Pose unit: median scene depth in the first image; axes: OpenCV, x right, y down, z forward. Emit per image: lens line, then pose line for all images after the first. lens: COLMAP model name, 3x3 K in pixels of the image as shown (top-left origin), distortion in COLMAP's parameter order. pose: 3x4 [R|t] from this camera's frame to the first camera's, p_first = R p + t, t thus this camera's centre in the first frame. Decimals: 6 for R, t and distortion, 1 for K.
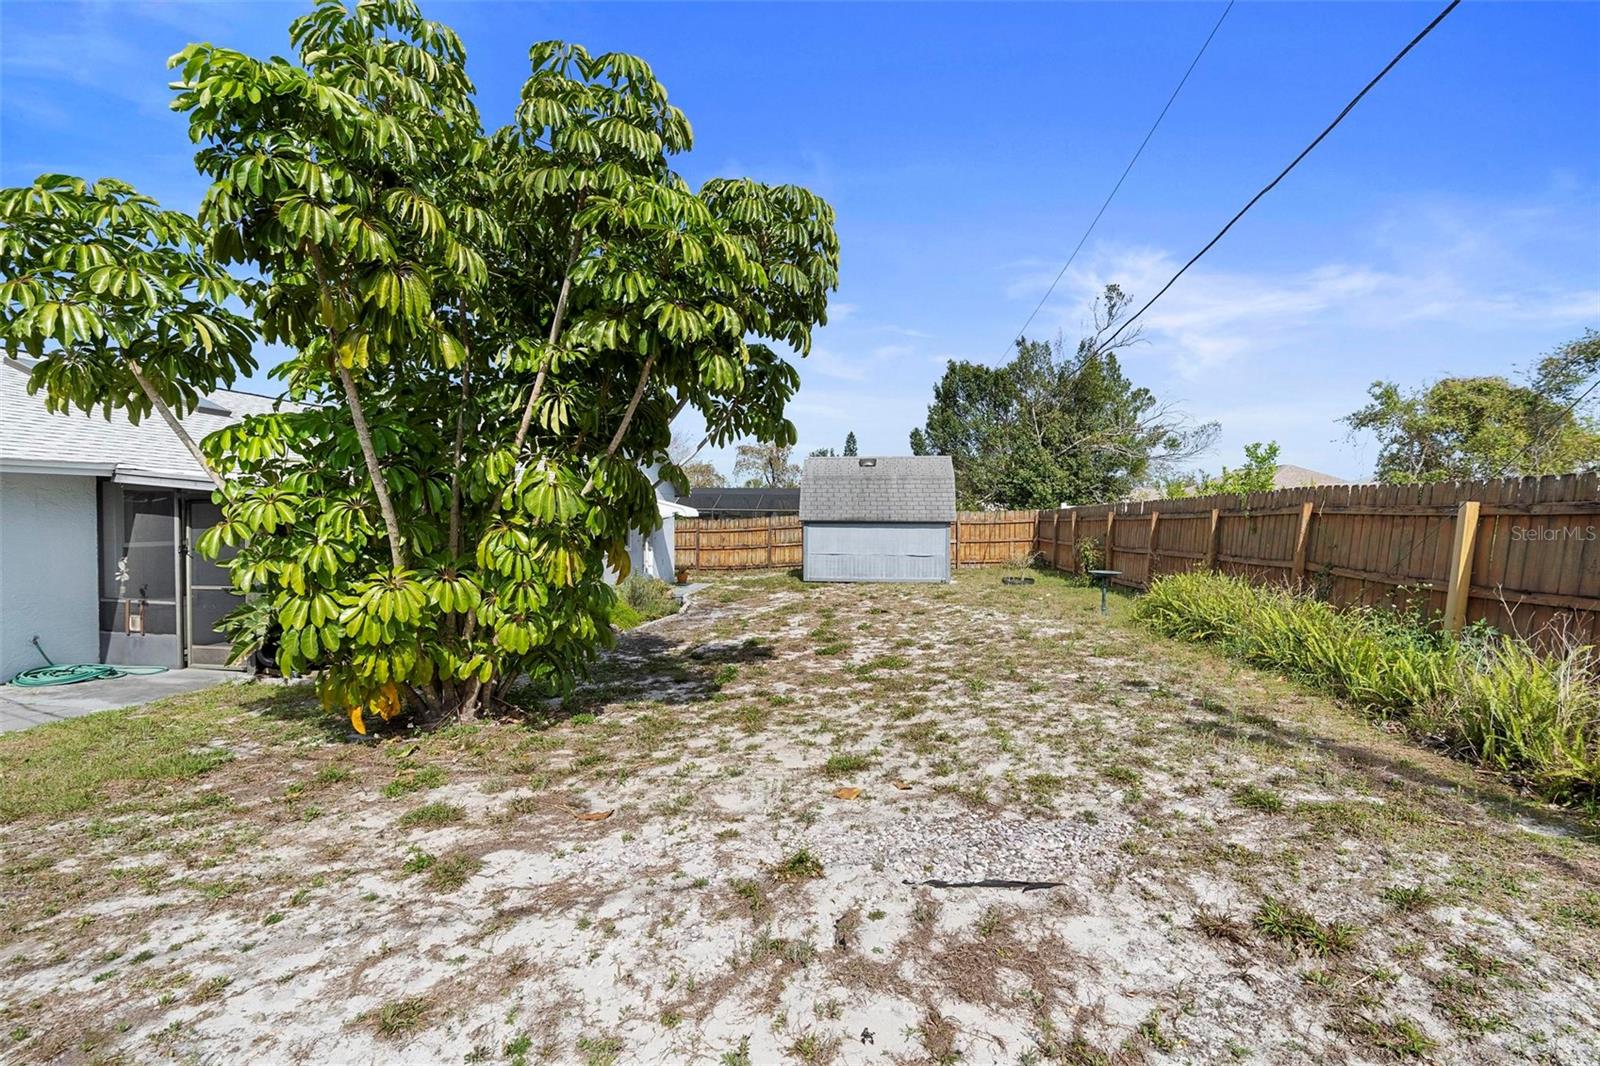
lens RADIAL K [[727.7, 0, 800.2], [0, 727.7, 530.7], [0, 0, 1]] dist [-0.007789, 0.003919]
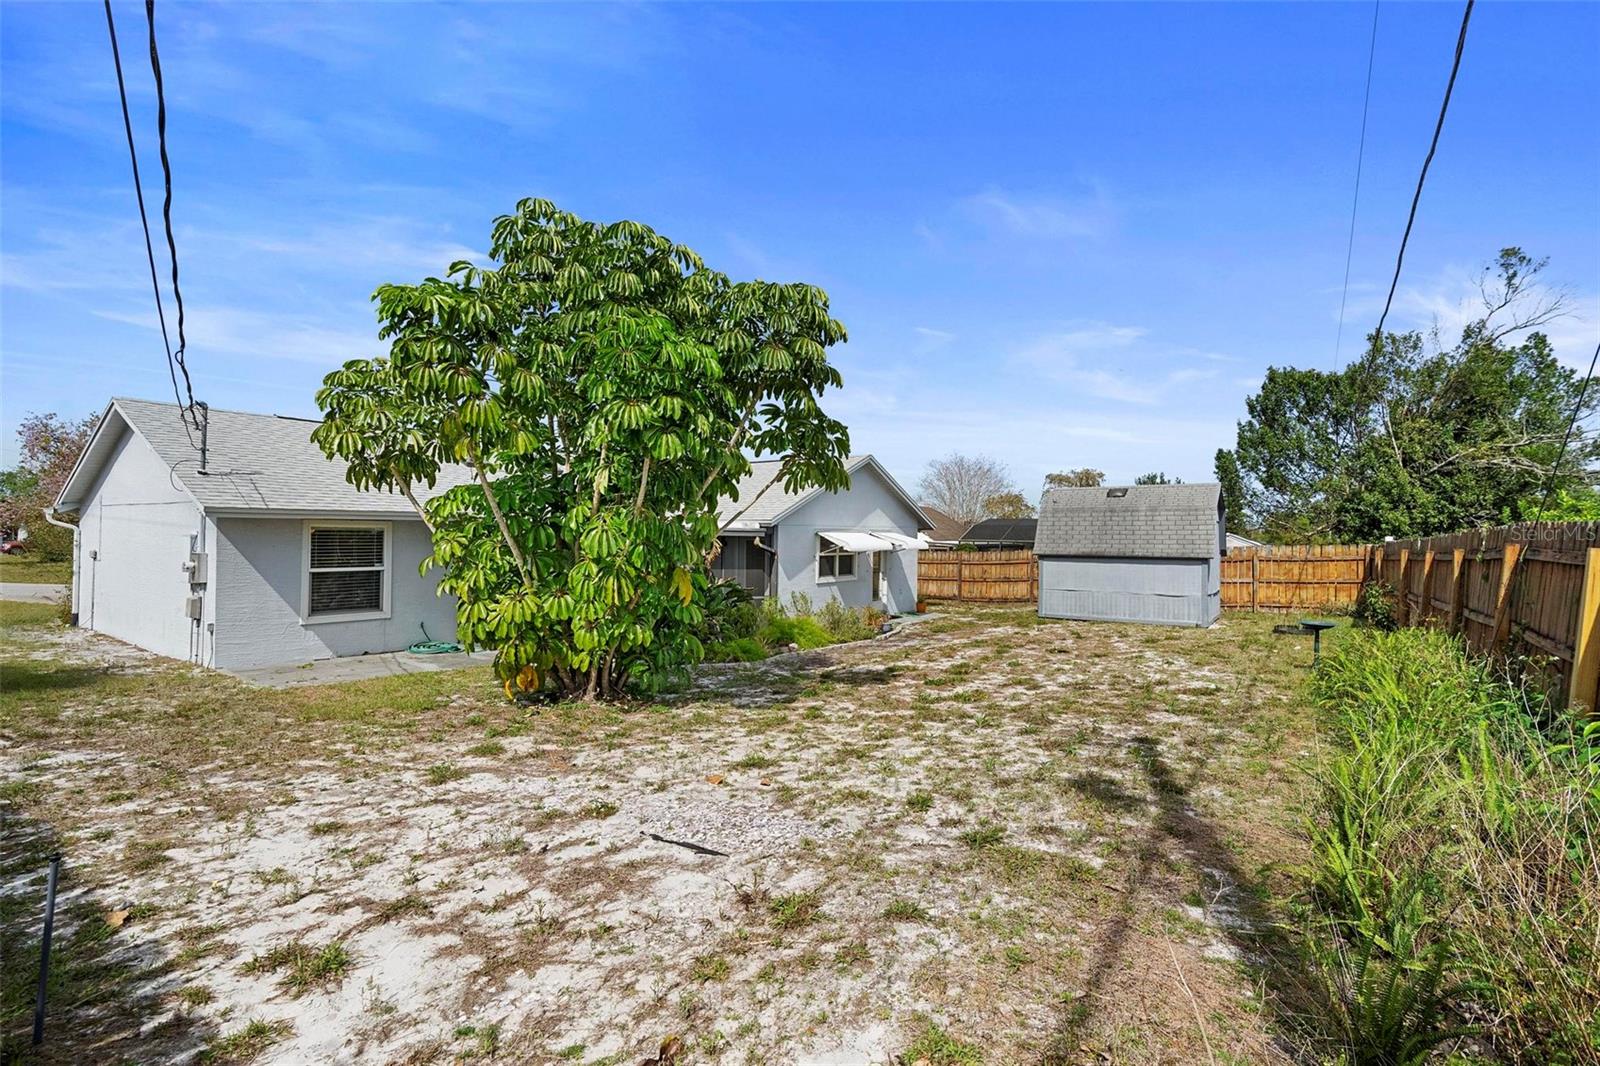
lens RADIAL K [[727.7, 0, 787.5], [0, 727.7, 533.4], [0, 0, 1]] dist [-0.007789, 0.003919]
pose [[0.880862, 0.000920, -0.473372, 0.624626], [-0.017849, 0.999352, -0.031271, -0.020386], [0.473037, 0.035995, 0.880307, -0.047888]]
